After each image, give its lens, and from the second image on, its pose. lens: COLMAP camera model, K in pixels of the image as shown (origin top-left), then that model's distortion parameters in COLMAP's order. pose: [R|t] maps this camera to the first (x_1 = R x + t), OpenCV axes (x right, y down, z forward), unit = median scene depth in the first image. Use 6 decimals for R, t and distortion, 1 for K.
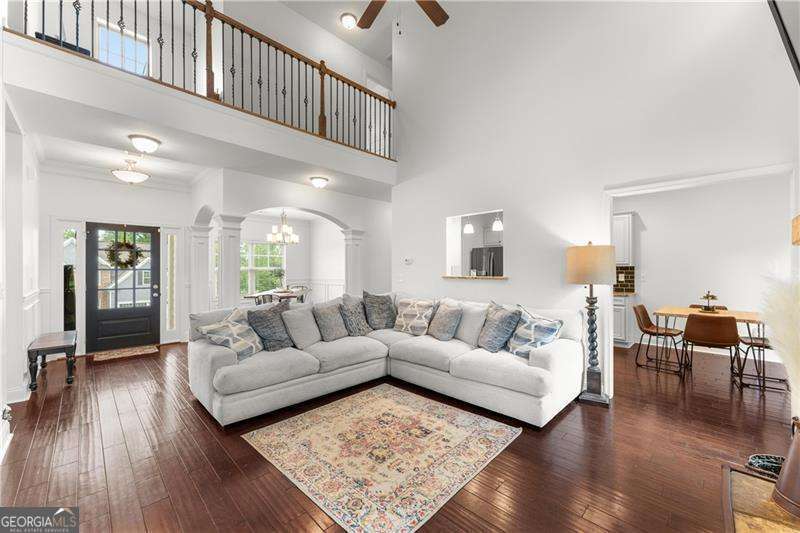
lens RADIAL K [[319.0, 0, 398.9], [0, 319.0, 268.7], [0, 0, 1]] dist [0.000302, 0.000048]
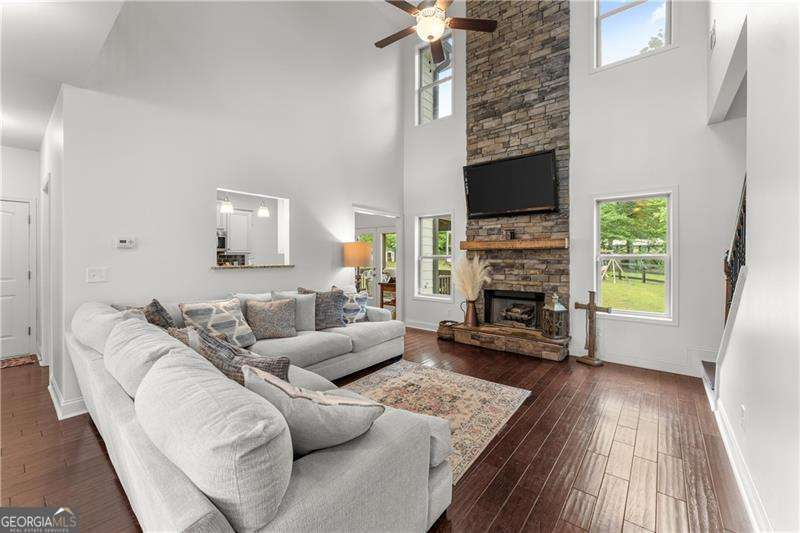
lens RADIAL K [[319.0, 0, 406.1], [0, 319.0, 256.4], [0, 0, 1]] dist [0.000302, 0.000048]
pose [[-0.114874, 0.003254, 0.993375, -1.018548], [-0.002571, 0.999990, -0.003573, 0.002700], [-0.993377, -0.002964, -0.114864, 1.007547]]
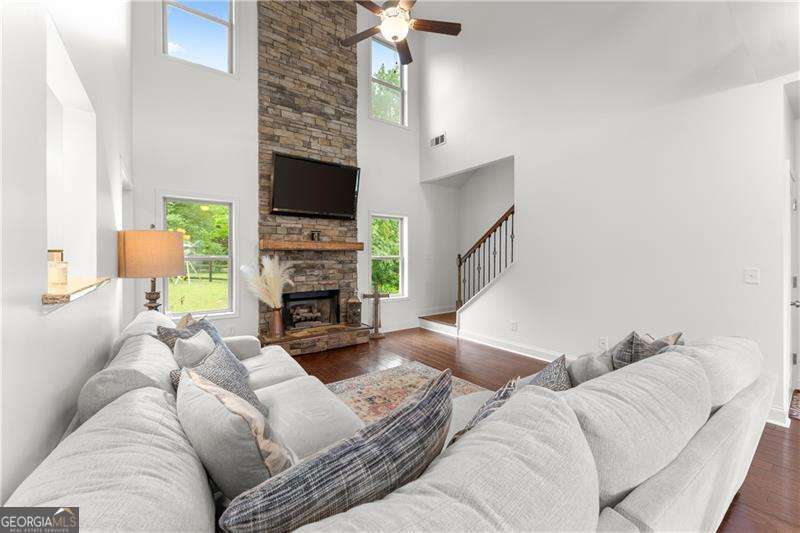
lens RADIAL K [[319.0, 0, 396.4], [0, 319.0, 257.9], [0, 0, 1]] dist [0.000302, 0.000048]
pose [[-0.986154, 0.004146, 0.165780, -0.172856], [0.003902, 0.999991, -0.001802, 0.002746], [-0.165786, -0.001130, -0.986161, 1.829925]]
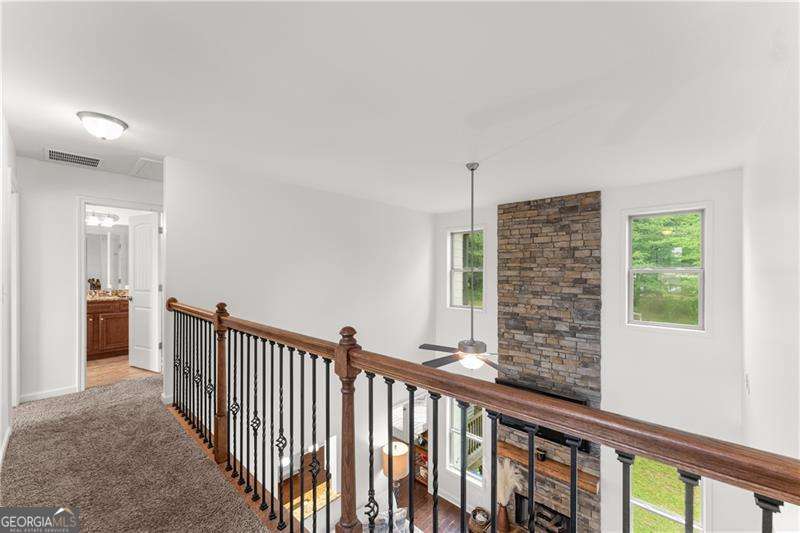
lens RADIAL K [[319.0, 0, 398.5], [0, 319.0, 271.3], [0, 0, 1]] dist [0.000302, 0.000048]
pose [[-0.029567, 0.002424, 0.999560, -1.150153], [-0.004009, 0.999989, -0.002543, -1.060446], [-0.999555, -0.004082, -0.029556, 1.110904]]
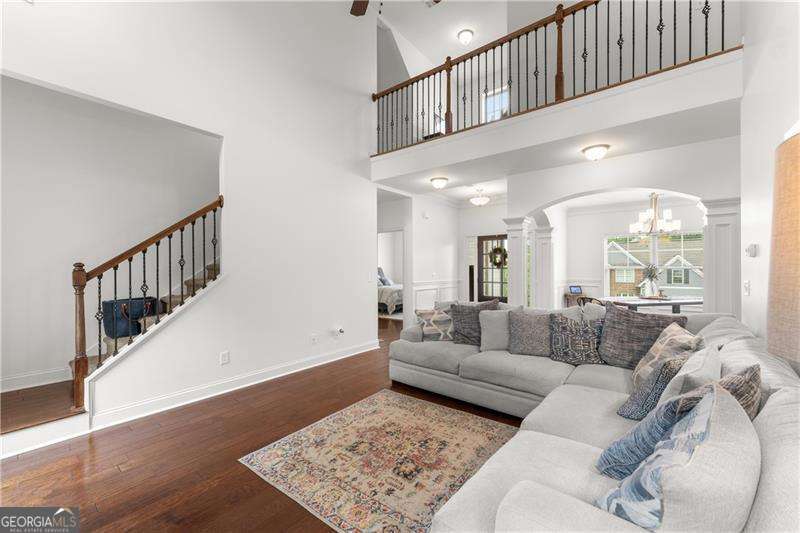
lens RADIAL K [[319.0, 0, 402.6], [0, 319.0, 268.8], [0, 0, 1]] dist [0.000302, 0.000048]
pose [[0.116217, 0.003446, -0.993218, 0.750770], [0.004339, 0.999983, 0.003977, -0.003793], [0.993214, -0.004772, 0.116200, 0.773095]]
